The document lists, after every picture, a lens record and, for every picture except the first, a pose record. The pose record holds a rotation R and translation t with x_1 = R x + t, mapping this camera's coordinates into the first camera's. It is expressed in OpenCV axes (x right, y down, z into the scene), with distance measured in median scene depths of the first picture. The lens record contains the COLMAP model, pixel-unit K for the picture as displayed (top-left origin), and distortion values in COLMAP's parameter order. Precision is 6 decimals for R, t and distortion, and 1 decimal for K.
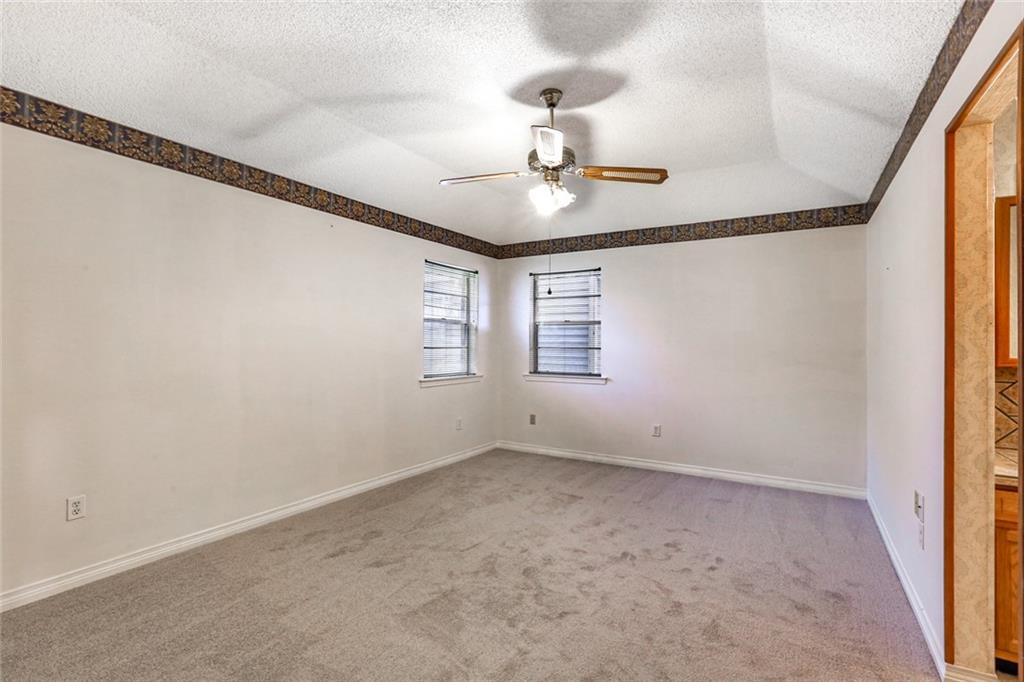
lens RADIAL K [[466.6, 0, 520.4], [0, 466.6, 334.2], [0, 0, 1]] dist [-0.039998, 0.016958]
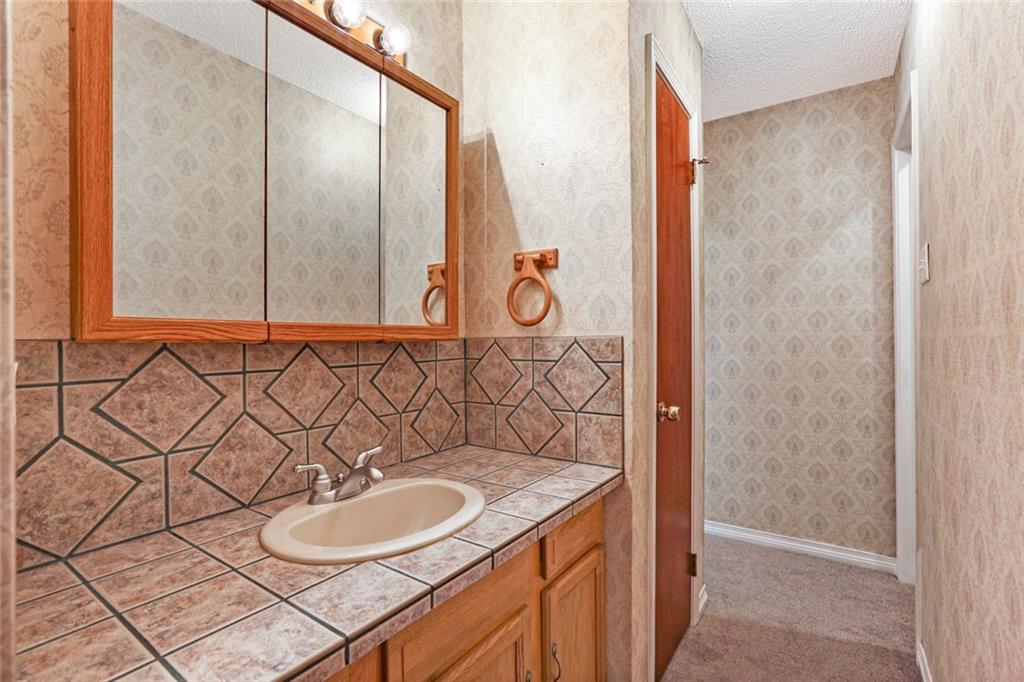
lens RADIAL K [[466.6, 0, 514.5], [0, 466.6, 339.3], [0, 0, 1]] dist [-0.039998, 0.016958]
pose [[0.062038, -0.006821, 0.998051, 0.492500], [-0.006659, 0.999952, 0.007247, 0.045962], [-0.998052, -0.007096, 0.061989, 0.442958]]
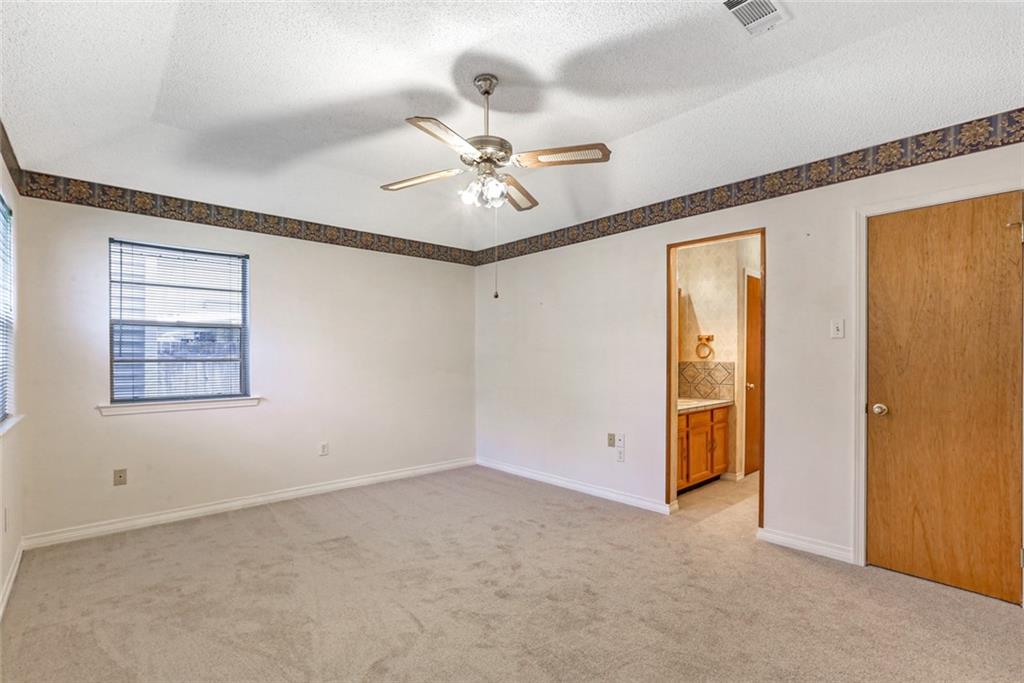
lens RADIAL K [[466.6, 0, 509.9], [0, 466.6, 358.0], [0, 0, 1]] dist [-0.039998, 0.016958]
pose [[0.296136, -0.009086, 0.955103, -0.742148], [-0.011711, 0.999845, 0.013143, 0.021173], [-0.955074, -0.015078, 0.295984, 0.623653]]
